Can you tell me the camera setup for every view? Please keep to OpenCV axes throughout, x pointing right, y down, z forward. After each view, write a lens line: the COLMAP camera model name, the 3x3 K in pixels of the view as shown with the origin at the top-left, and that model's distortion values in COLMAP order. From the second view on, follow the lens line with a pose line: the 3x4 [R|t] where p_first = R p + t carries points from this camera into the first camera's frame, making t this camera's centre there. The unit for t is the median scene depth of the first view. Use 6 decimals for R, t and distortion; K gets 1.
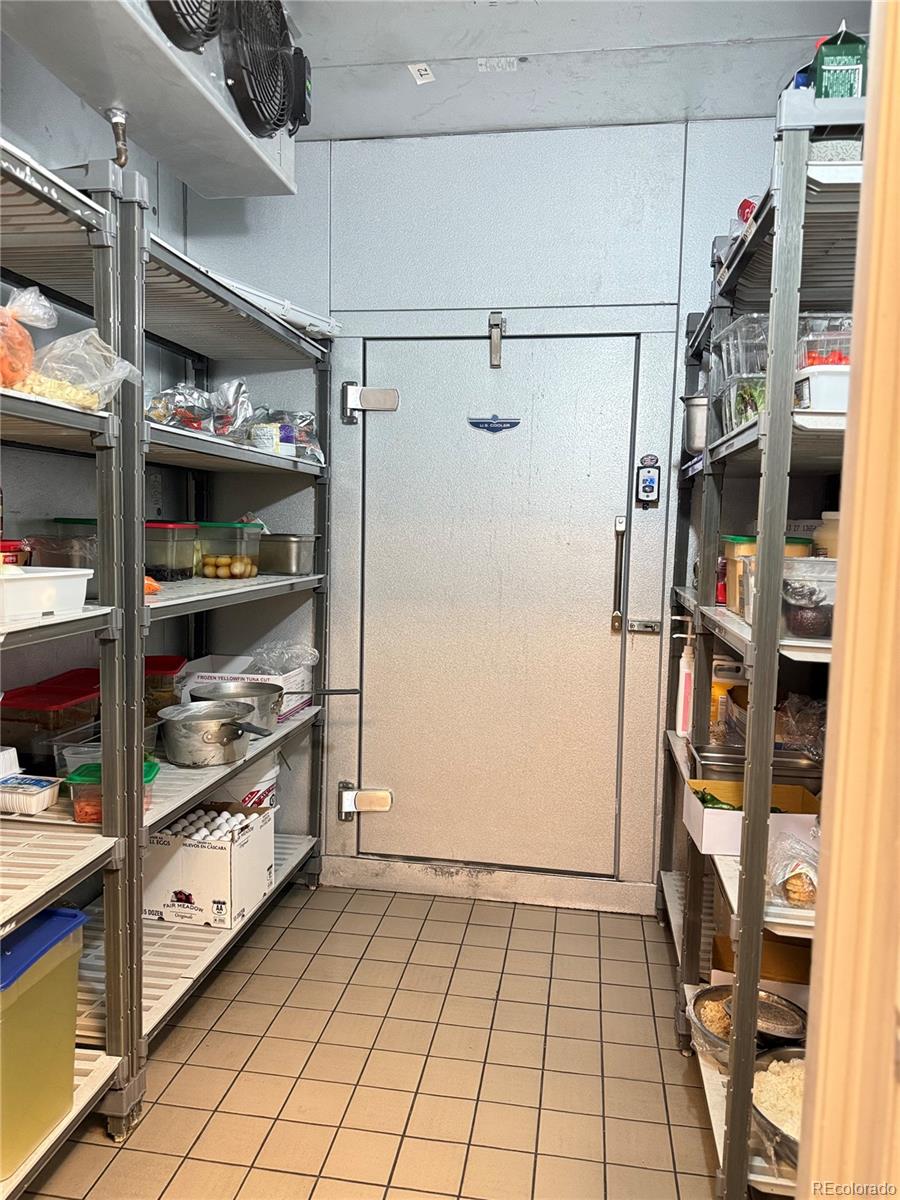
lens RADIAL K [[851.6, 0, 454.0], [0, 851.6, 593.0], [0, 0, 1]] dist [0.117231, -0.186106]
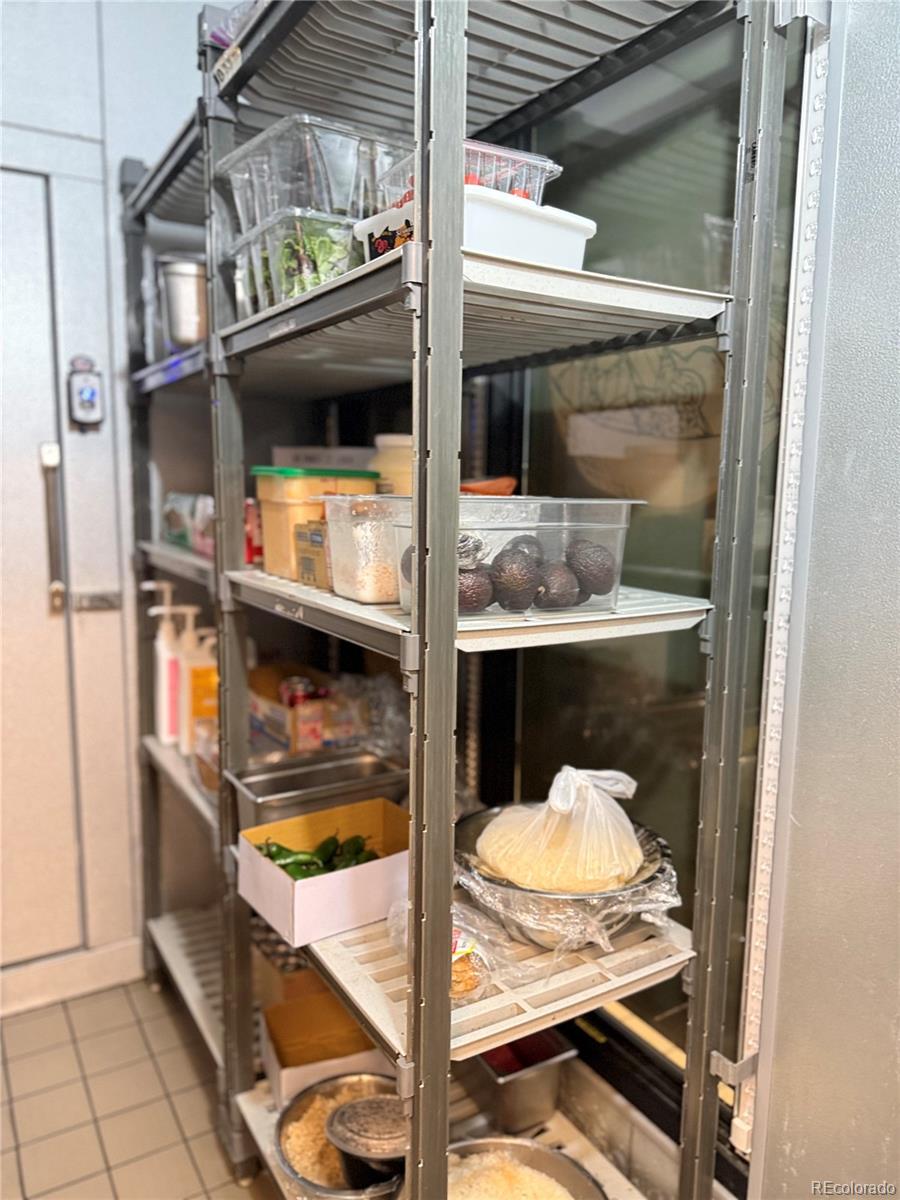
lens RADIAL K [[851.6, 0, 454.0], [0, 851.6, 593.0], [0, 0, 1]] dist [0.117231, -0.186106]
pose [[0.764818, -0.102222, 0.636085, -0.008751], [0.060718, 0.994374, 0.086794, -0.012191], [-0.641379, -0.027760, 0.766722, 0.266268]]
